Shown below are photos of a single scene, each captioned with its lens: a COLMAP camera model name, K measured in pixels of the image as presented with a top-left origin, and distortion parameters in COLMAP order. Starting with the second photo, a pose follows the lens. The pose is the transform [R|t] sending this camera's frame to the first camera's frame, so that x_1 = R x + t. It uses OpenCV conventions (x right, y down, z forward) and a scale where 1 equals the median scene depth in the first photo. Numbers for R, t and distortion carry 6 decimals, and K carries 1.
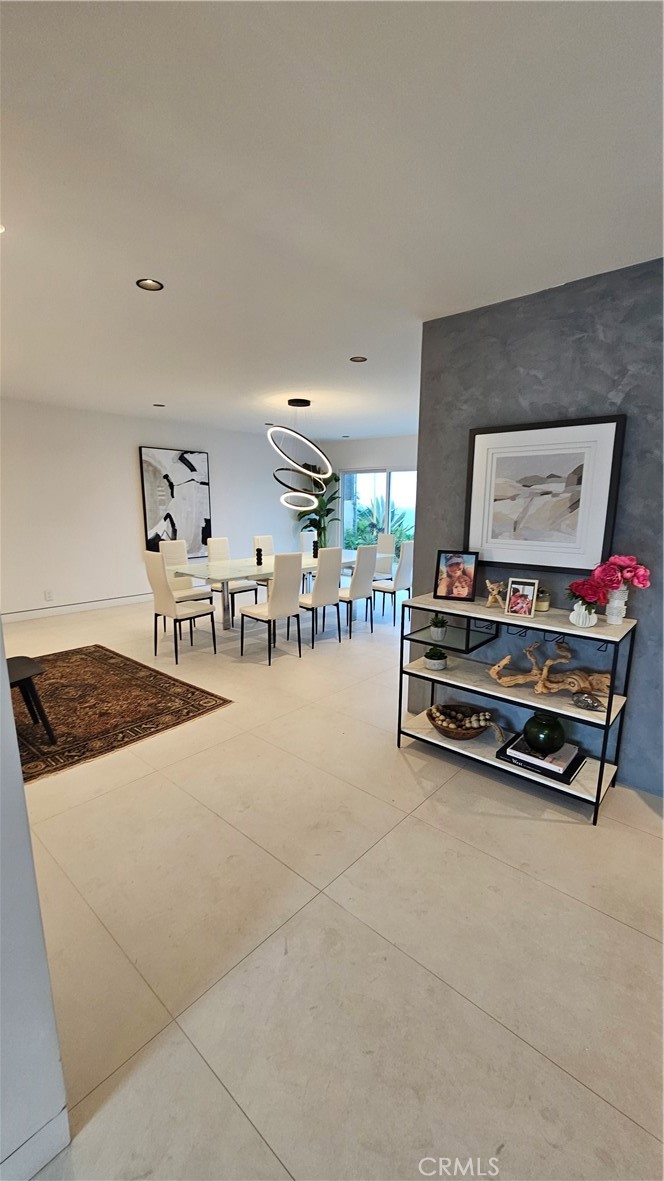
lens RADIAL K [[478.8, 0, 328.5], [0, 478.8, 597.7], [0, 0, 1]] dist [-0.001005, 0.000583]
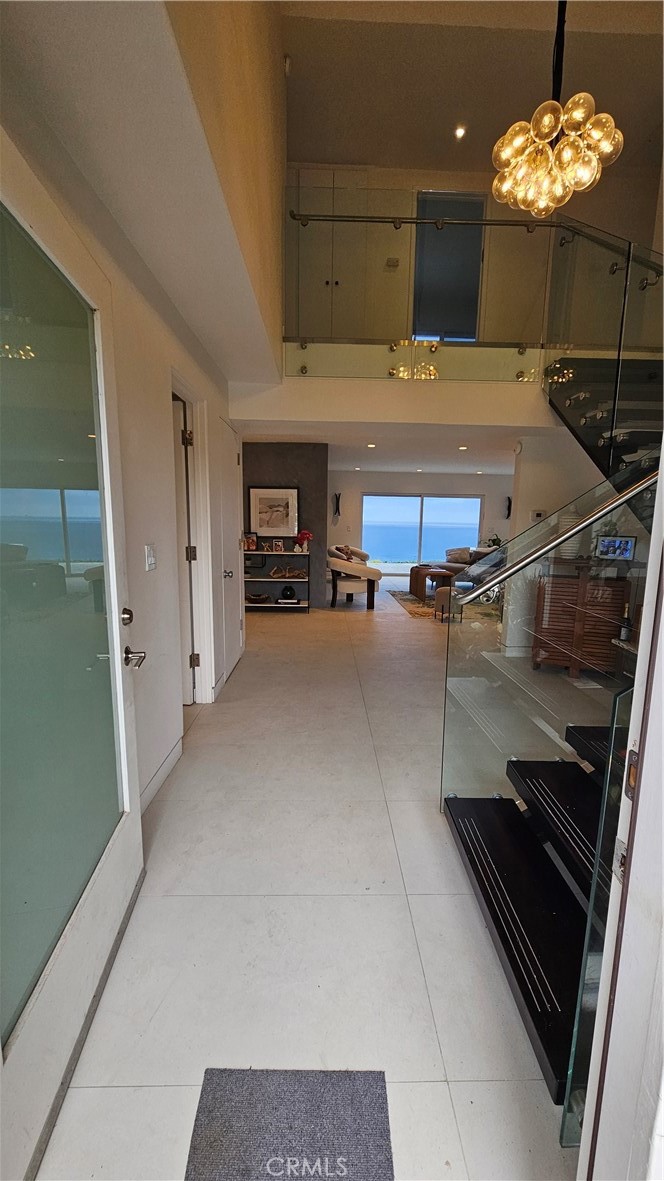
lens RADIAL K [[478.8, 0, 336.5], [0, 478.8, 591.6], [0, 0, 1]] dist [-0.001005, 0.000583]
pose [[0.741882, -0.100549, 0.662948, -1.264550], [0.124347, 0.992174, 0.011331, 0.279068], [-0.658899, 0.074030, 0.748579, -1.375309]]
